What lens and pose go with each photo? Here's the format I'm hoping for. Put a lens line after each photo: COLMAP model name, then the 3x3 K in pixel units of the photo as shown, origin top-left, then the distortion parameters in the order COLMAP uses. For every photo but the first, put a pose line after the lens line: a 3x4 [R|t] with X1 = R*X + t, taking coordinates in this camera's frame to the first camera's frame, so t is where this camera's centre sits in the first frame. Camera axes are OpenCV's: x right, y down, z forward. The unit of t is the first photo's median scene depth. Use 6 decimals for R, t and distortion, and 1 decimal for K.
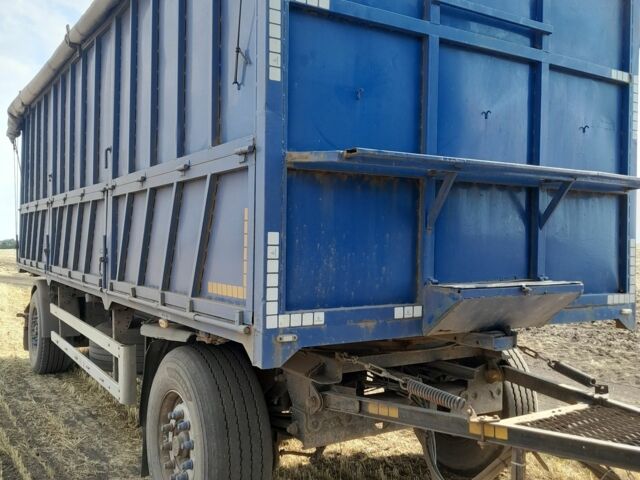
lens RADIAL K [[614.3, 0, 320.0], [0, 614.3, 240.0], [0, 0, 1]] dist [0.117487, -0.141479]
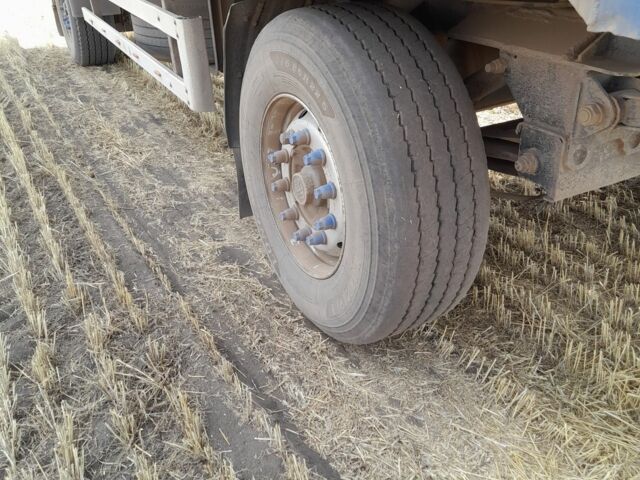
lens RADIAL K [[614.3, 0, 320.0], [0, 614.3, 240.0], [0, 0, 1]] dist [0.117487, -0.141479]
pose [[0.995907, -0.002045, -0.090359, -0.142552], [0.044497, 0.881287, 0.470482, 0.090761], [0.078670, -0.472577, 0.877771, 0.420083]]
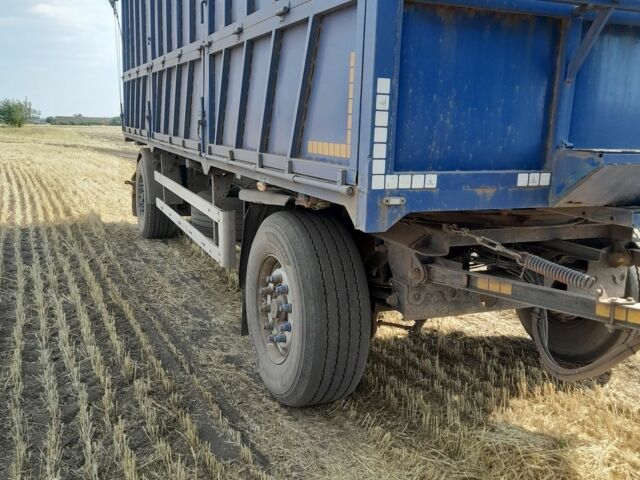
lens RADIAL K [[614.3, 0, 320.0], [0, 614.3, 240.0], [0, 0, 1]] dist [0.117487, -0.141479]
pose [[0.988057, 0.048813, -0.146153, -0.017130], [-0.020969, 0.982268, 0.186304, 0.032518], [0.152656, -0.181015, 0.971561, 0.063301]]
